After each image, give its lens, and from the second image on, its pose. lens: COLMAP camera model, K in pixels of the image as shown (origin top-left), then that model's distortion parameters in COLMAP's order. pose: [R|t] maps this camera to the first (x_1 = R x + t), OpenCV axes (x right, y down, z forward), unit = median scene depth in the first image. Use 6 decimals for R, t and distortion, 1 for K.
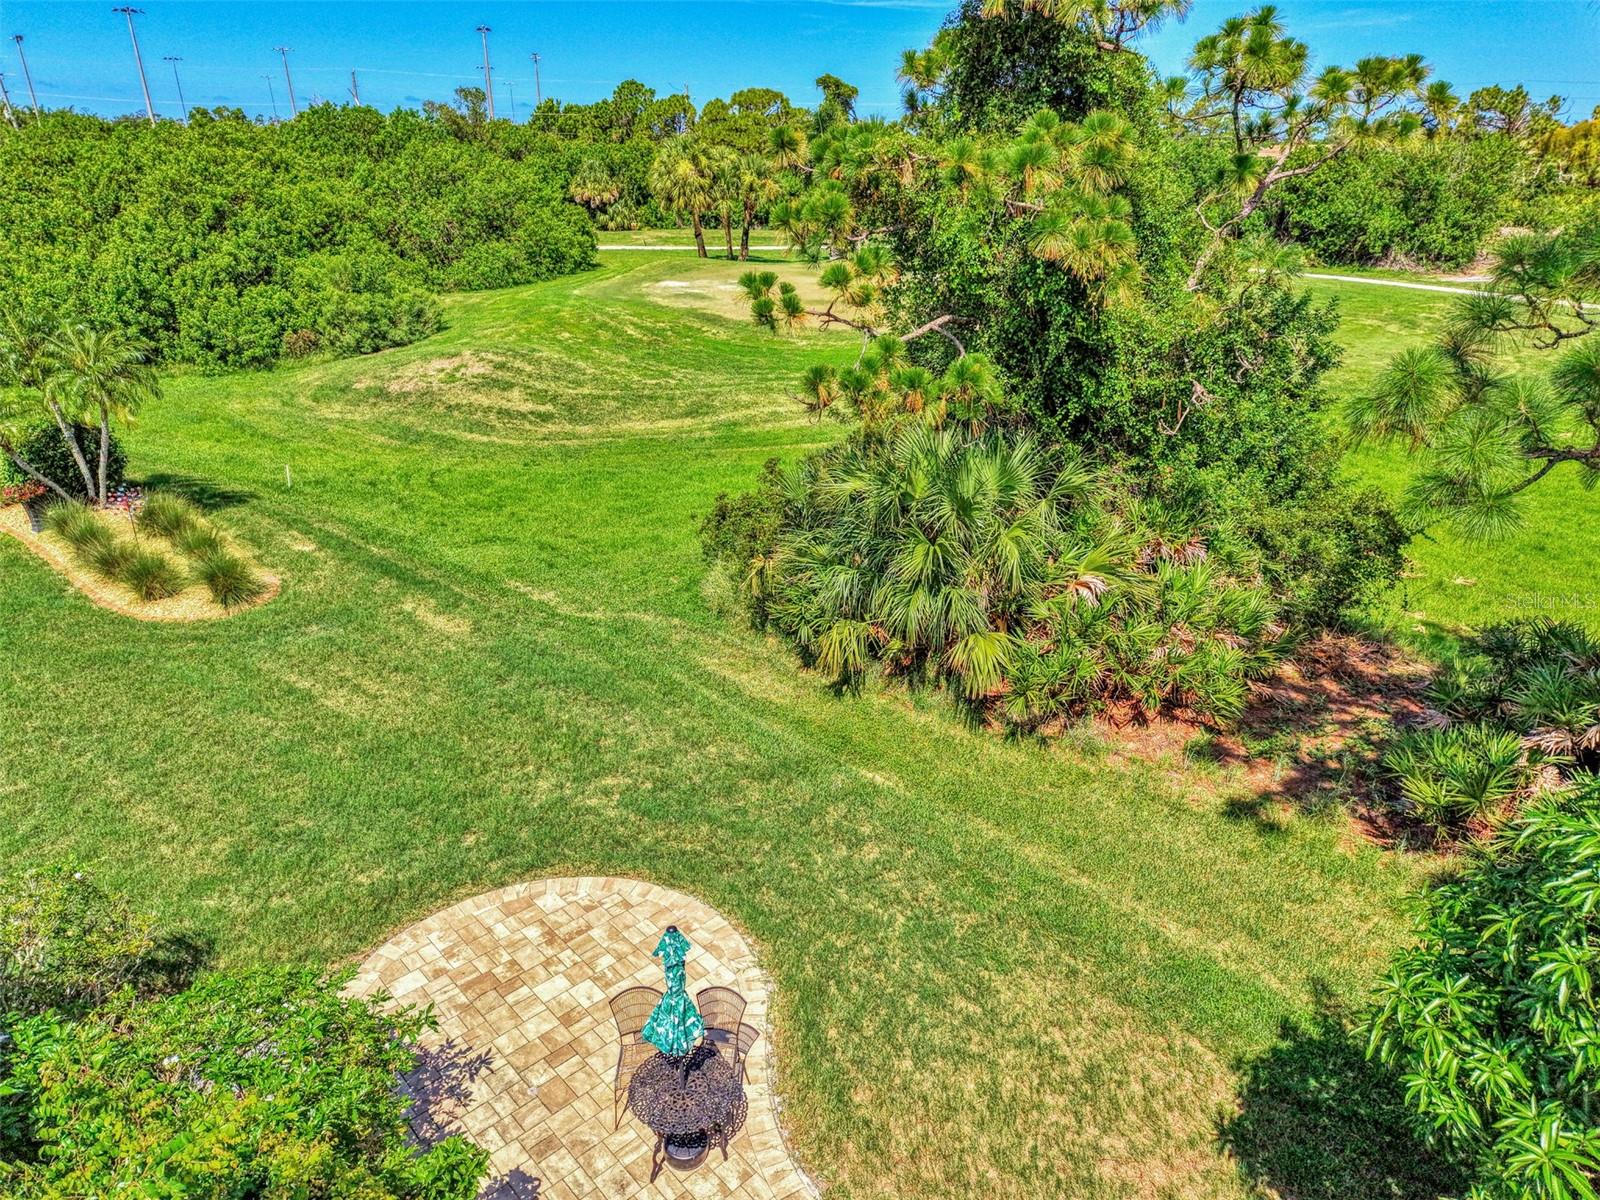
lens RADIAL K [[1058.7, 0, 800.0], [0, 1058.7, 600.0], [0, 0, 1]] dist [0.062958, -0.000707]
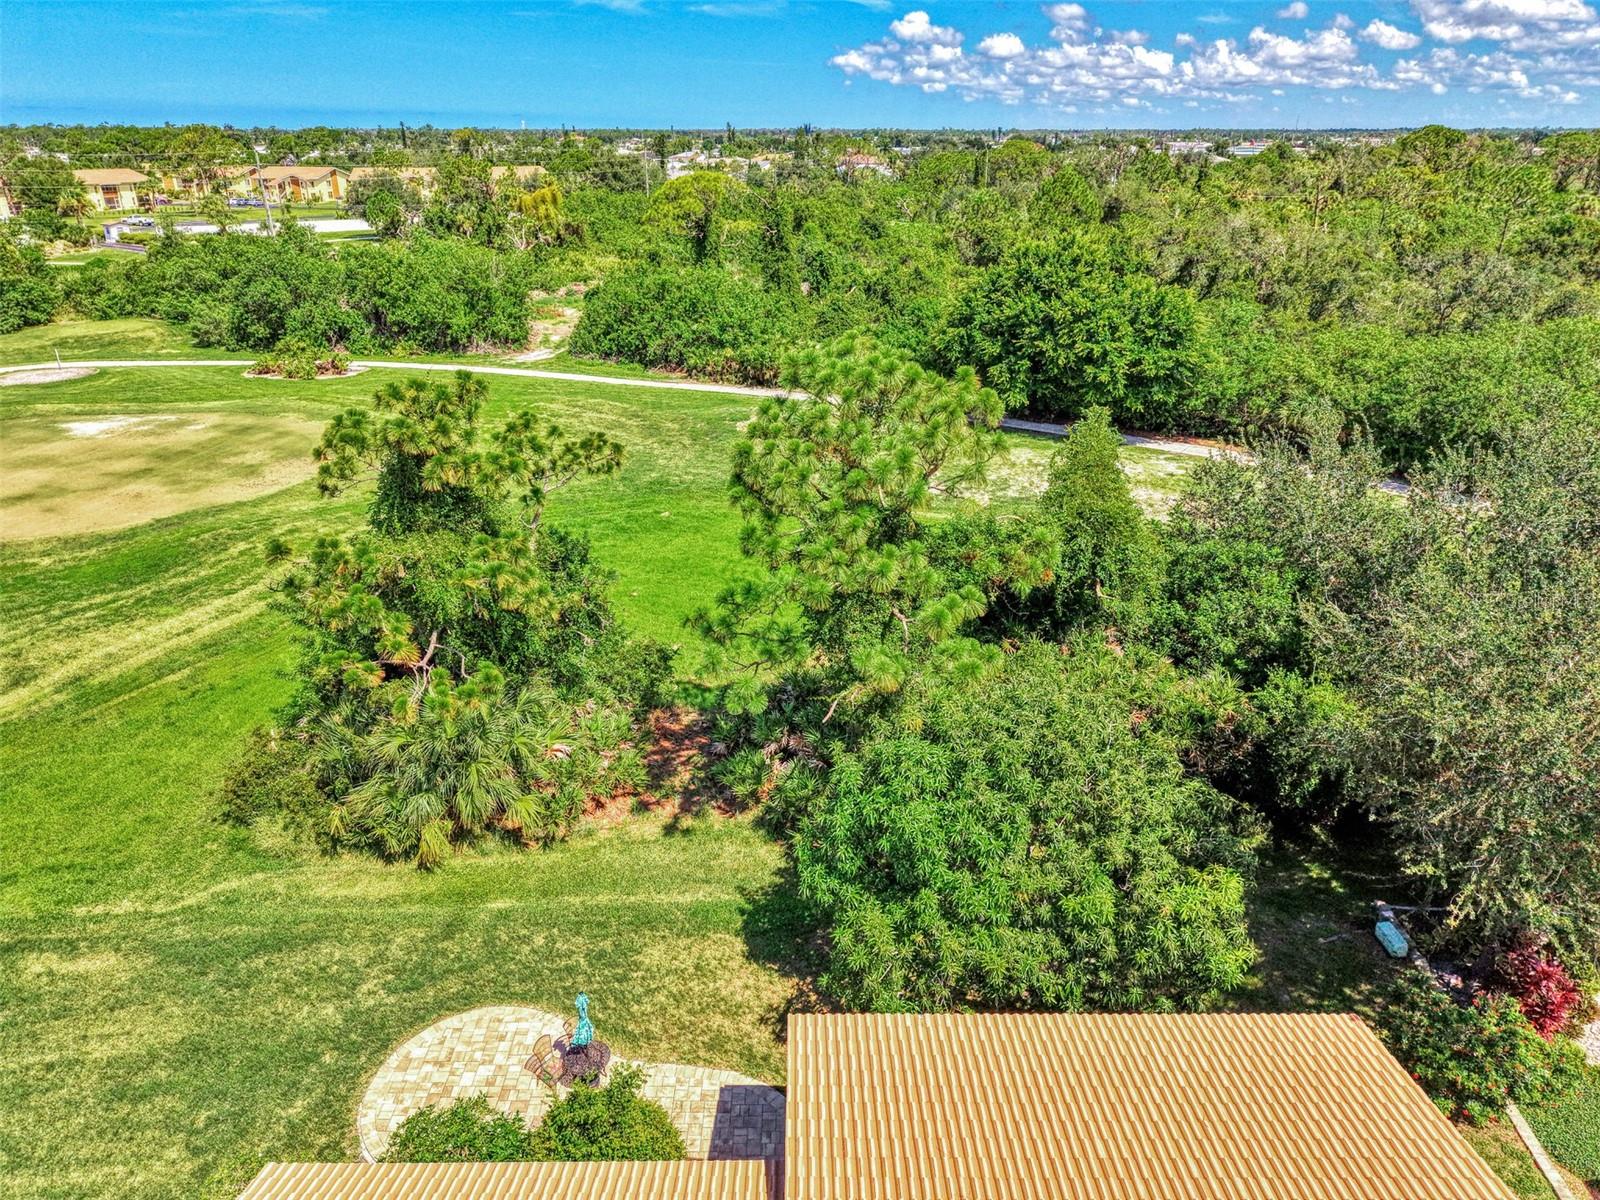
lens RADIAL K [[1108.6, 0, 776.6], [0, 1108.6, 607.1], [0, 0, 1]] dist [-0.000960, 0.004589]
pose [[0.690615, -0.310549, 0.653154, -0.620919], [0.300347, 0.944708, 0.131598, -0.375794], [-0.657908, 0.105290, 0.745702, -0.662062]]
